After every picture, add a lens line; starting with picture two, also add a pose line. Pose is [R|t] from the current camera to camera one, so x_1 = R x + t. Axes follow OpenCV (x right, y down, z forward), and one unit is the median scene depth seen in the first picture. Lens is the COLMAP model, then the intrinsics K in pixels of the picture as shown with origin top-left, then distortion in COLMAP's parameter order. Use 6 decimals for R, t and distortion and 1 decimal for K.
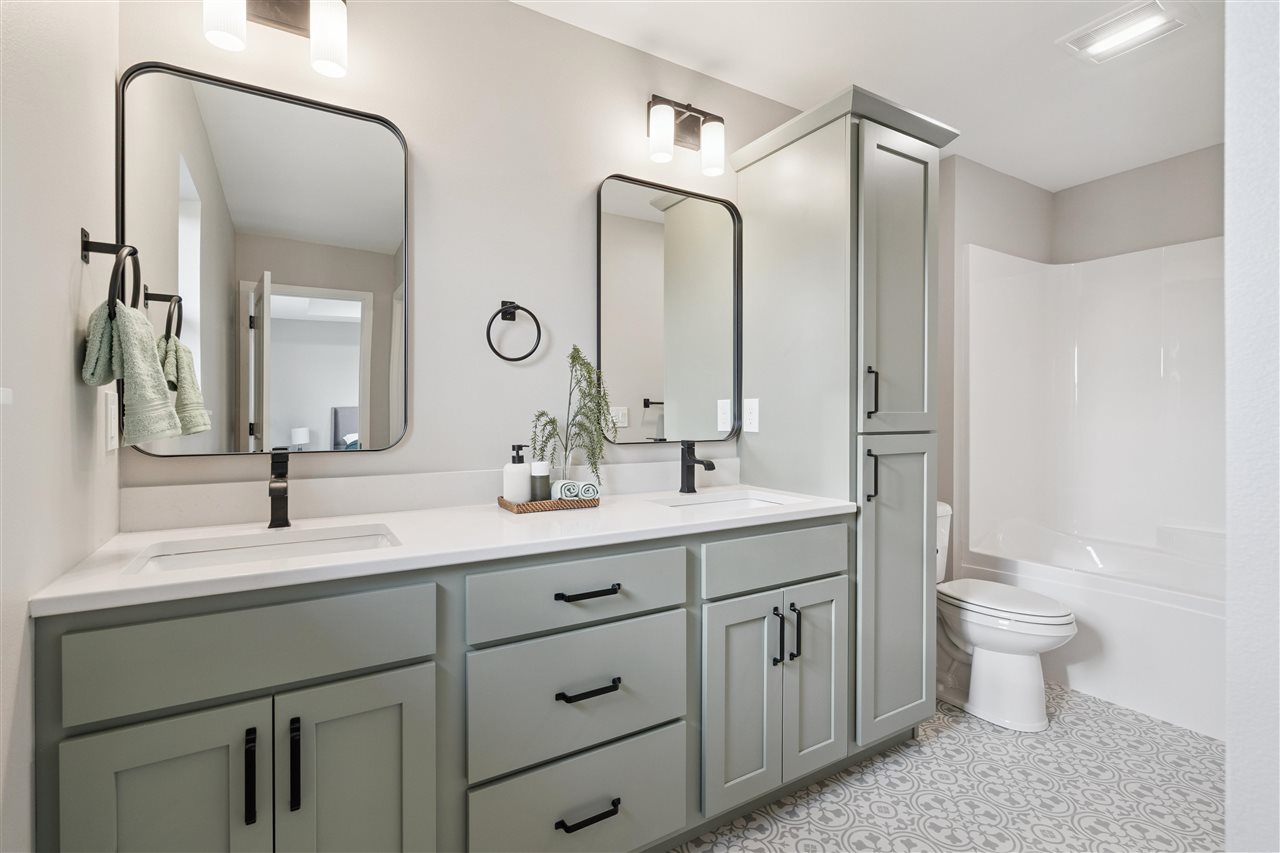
lens RADIAL K [[585.9, 0, 638.1], [0, 585.9, 421.9], [0, 0, 1]] dist [-0.003402, 0.000292]
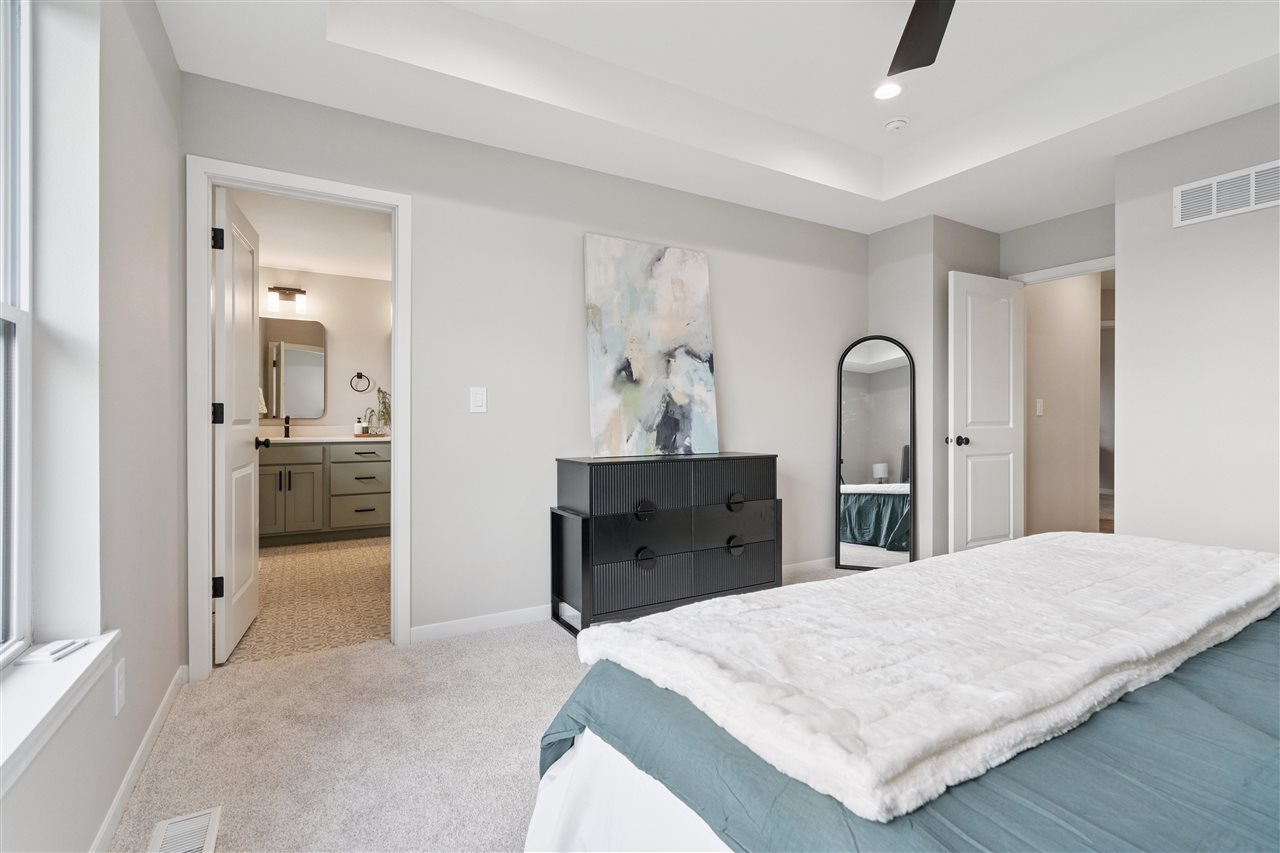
lens RADIAL K [[585.9, 0, 642.8], [0, 585.9, 421.1], [0, 0, 1]] dist [-0.003402, 0.000292]
pose [[0.999961, 0.004363, -0.007619, 1.689295], [-0.004404, 0.999976, -0.005329, 0.083703], [0.007596, 0.005362, 0.999957, -2.723690]]
